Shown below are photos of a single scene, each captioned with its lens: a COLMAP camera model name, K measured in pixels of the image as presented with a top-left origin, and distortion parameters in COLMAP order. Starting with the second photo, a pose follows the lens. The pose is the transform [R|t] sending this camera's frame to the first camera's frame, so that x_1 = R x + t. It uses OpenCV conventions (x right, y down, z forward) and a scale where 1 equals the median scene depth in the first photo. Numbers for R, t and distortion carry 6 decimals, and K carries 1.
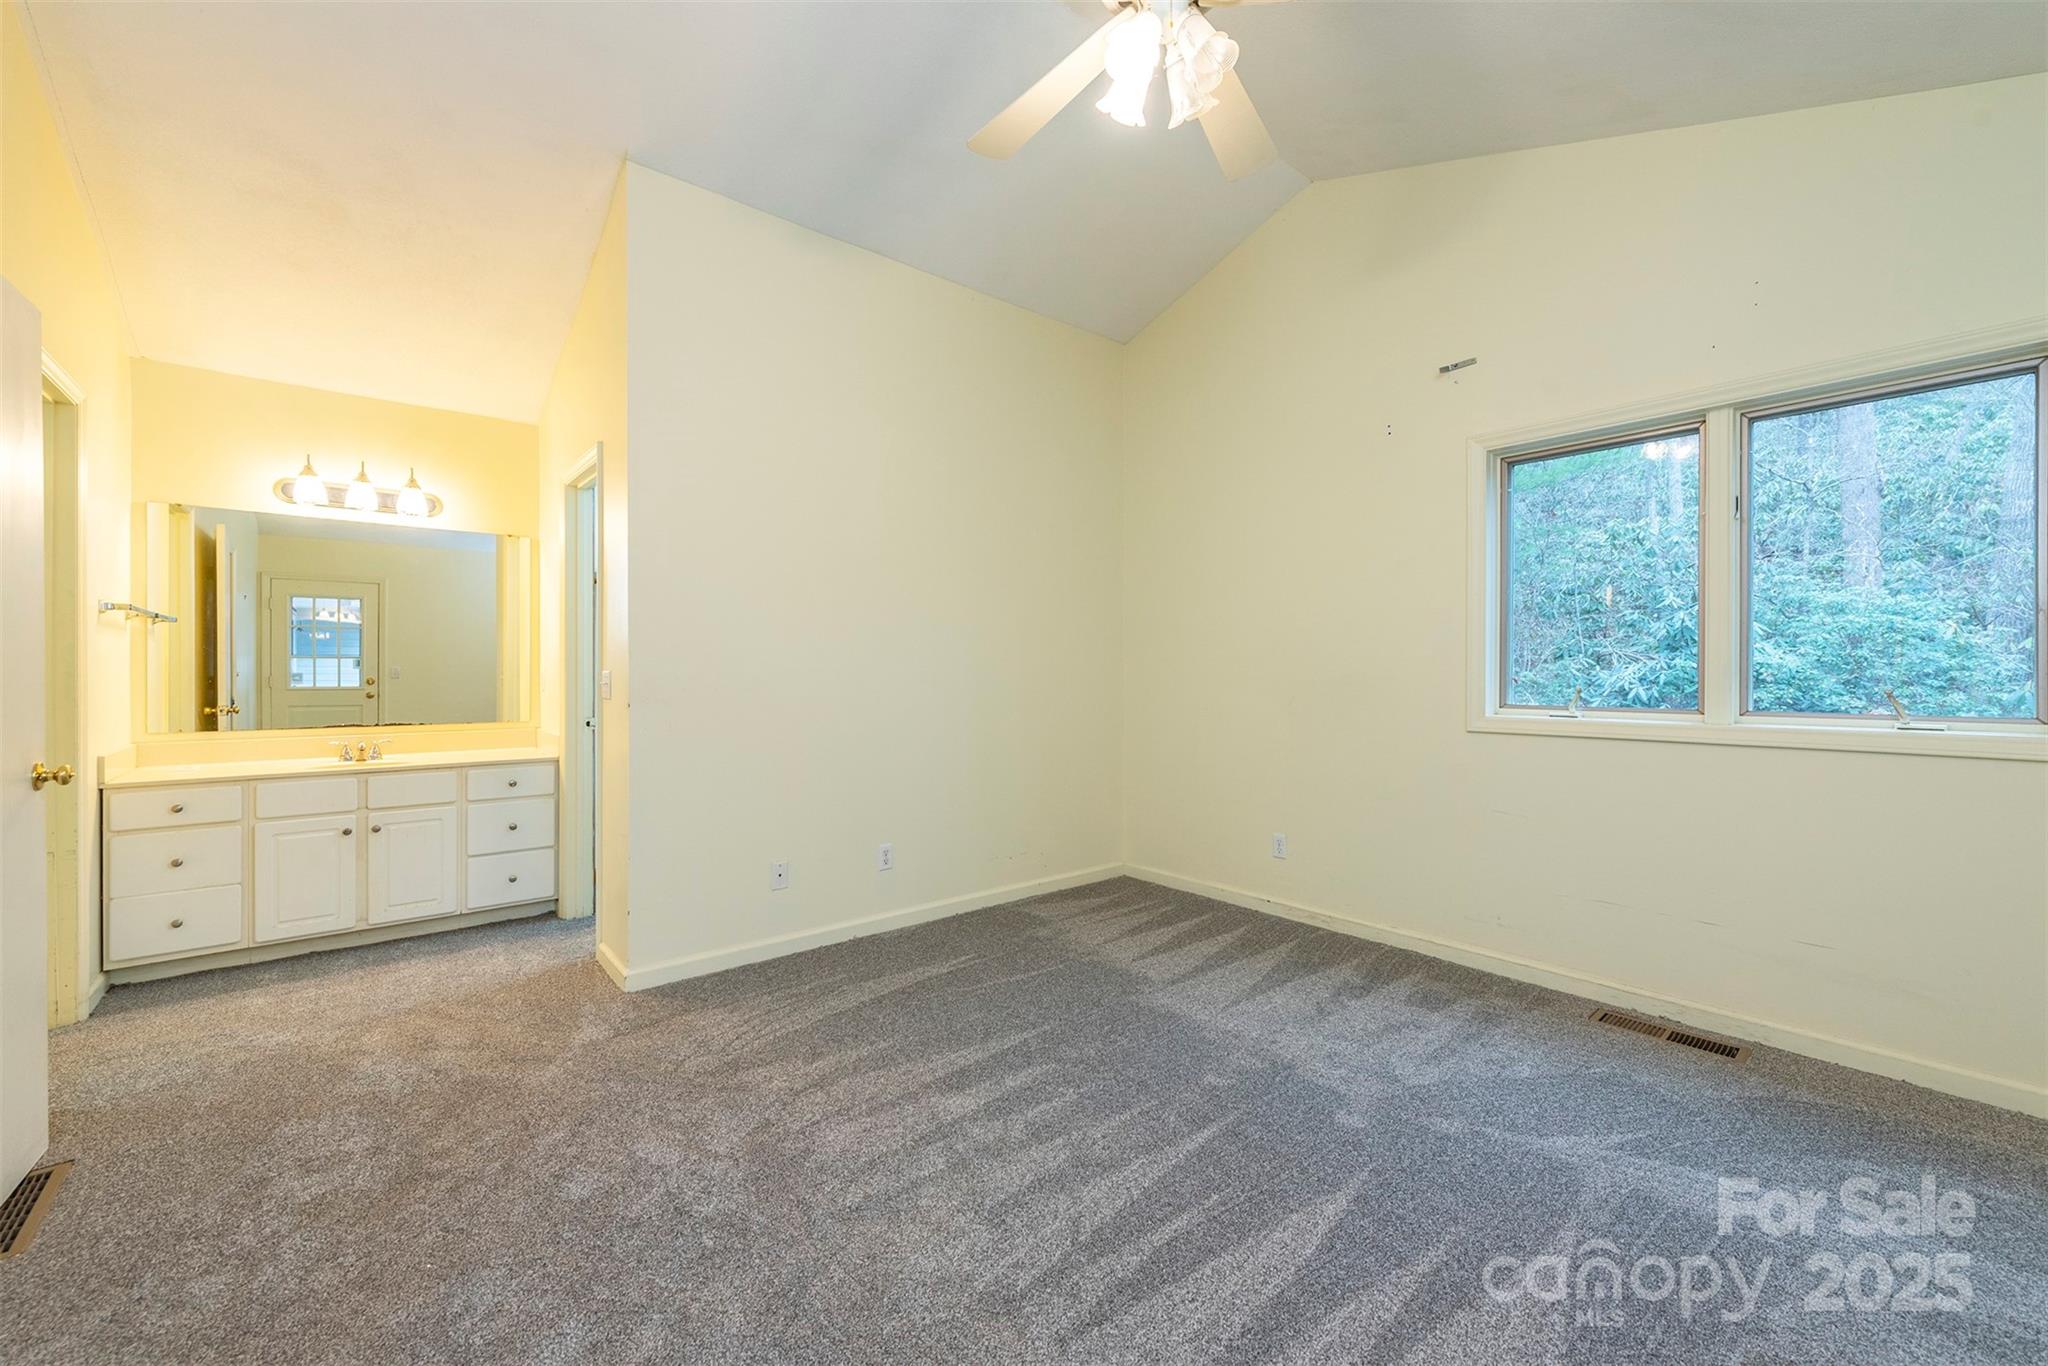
lens RADIAL K [[835.4, 0, 1024.0], [0, 835.4, 683.0], [0, 0, 1]] dist [0.000268, -0.000074]
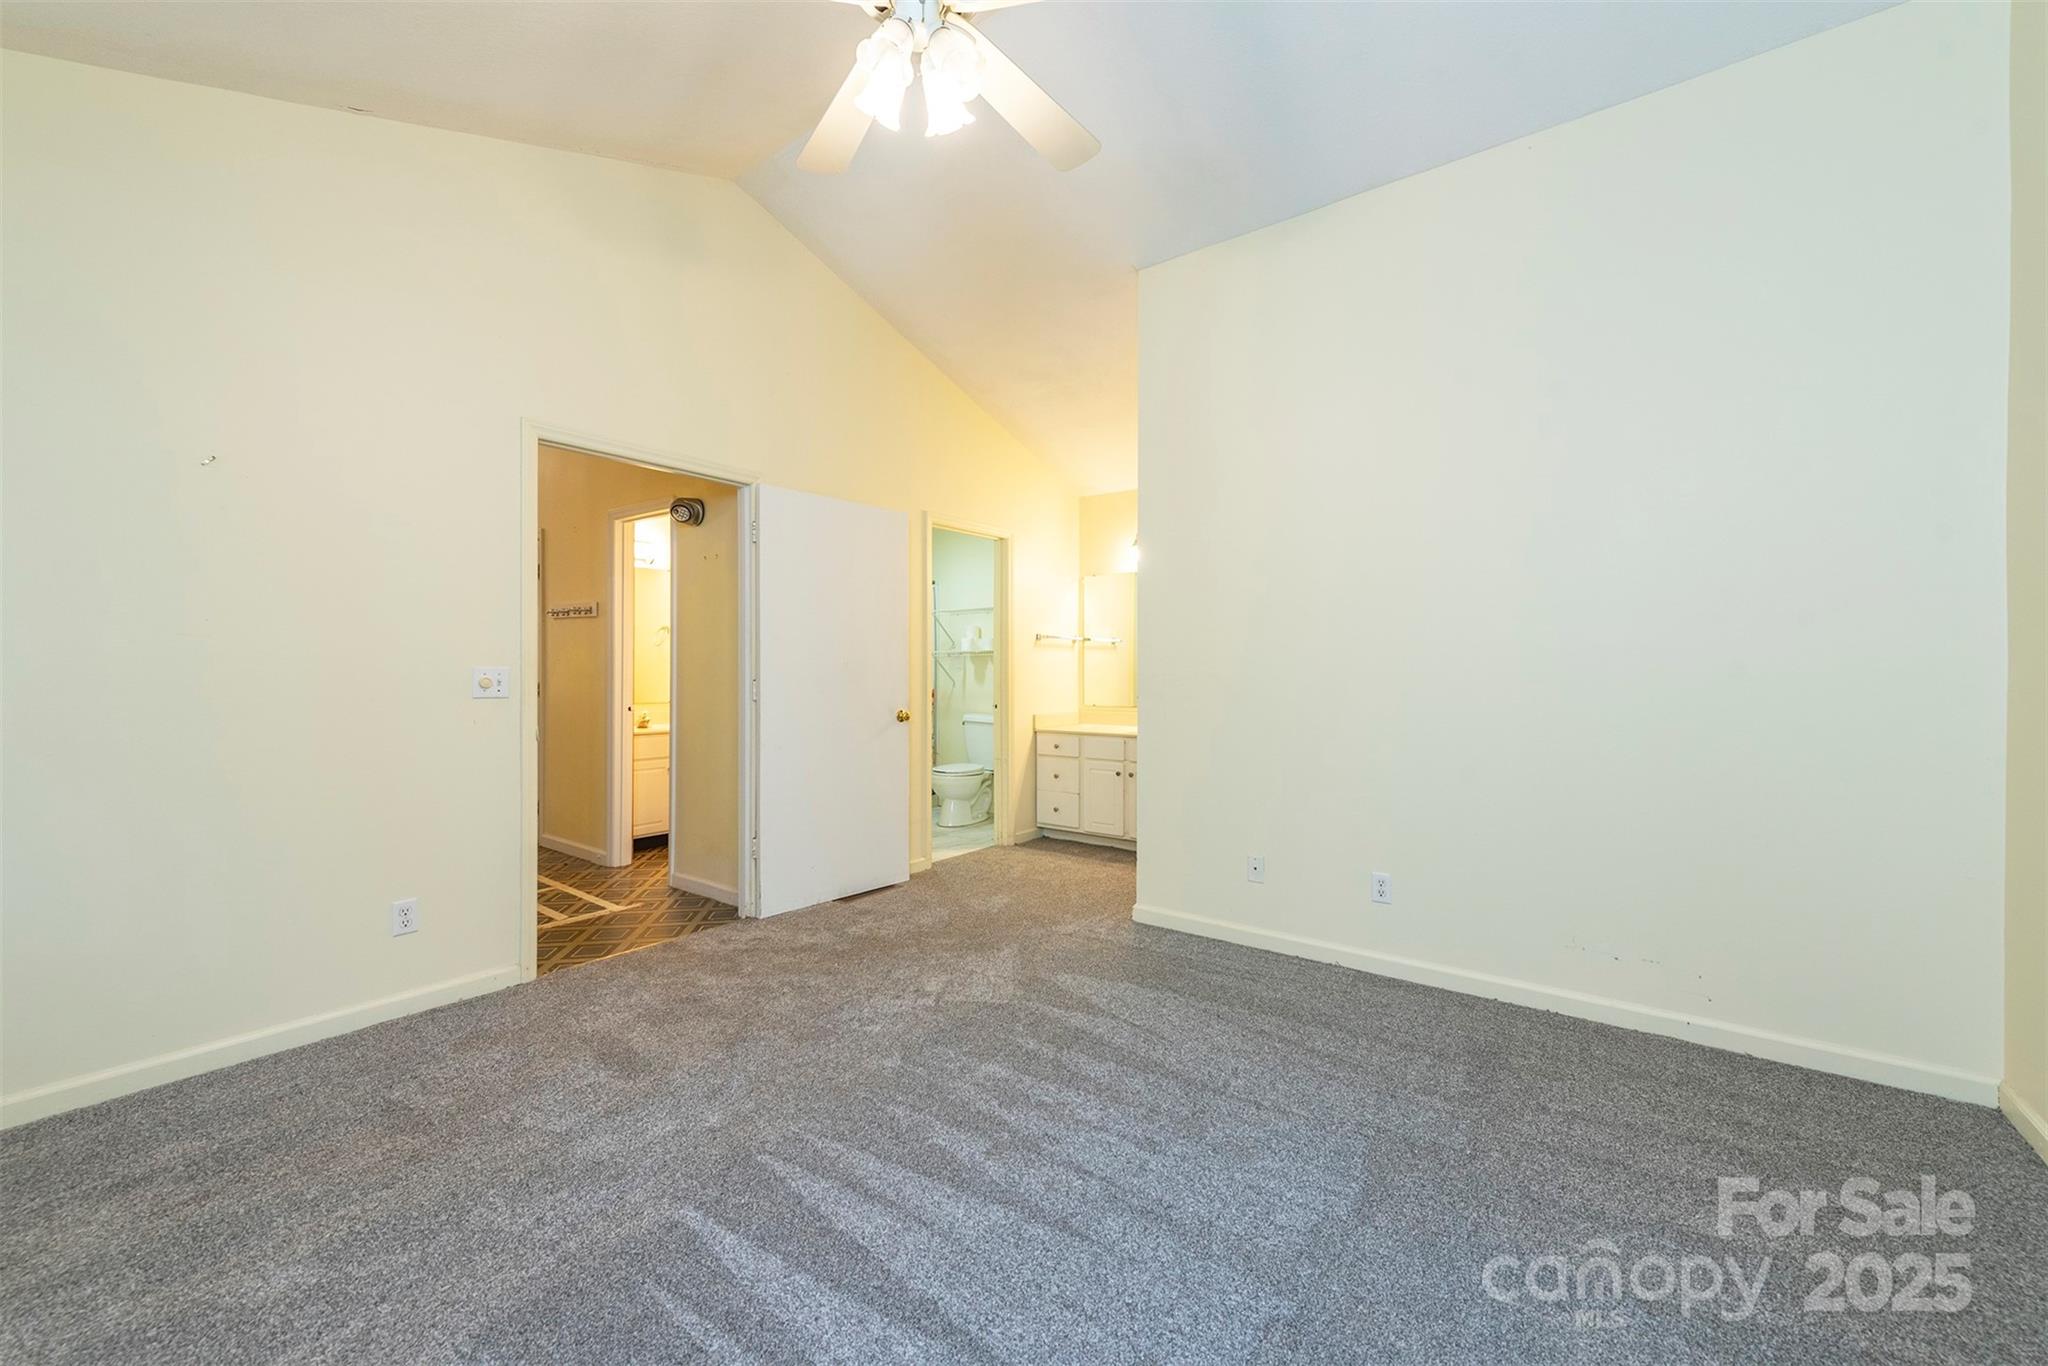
lens RADIAL K [[799.7, 0, 1015.7], [0, 799.7, 674.7], [0, 0, 1]] dist [0.000717, -0.000129]
pose [[0.217239, 0.008833, -0.976079, 1.338246], [-0.011287, 0.999915, 0.006537, -0.030506], [0.976053, 0.009597, 0.217320, 1.085718]]
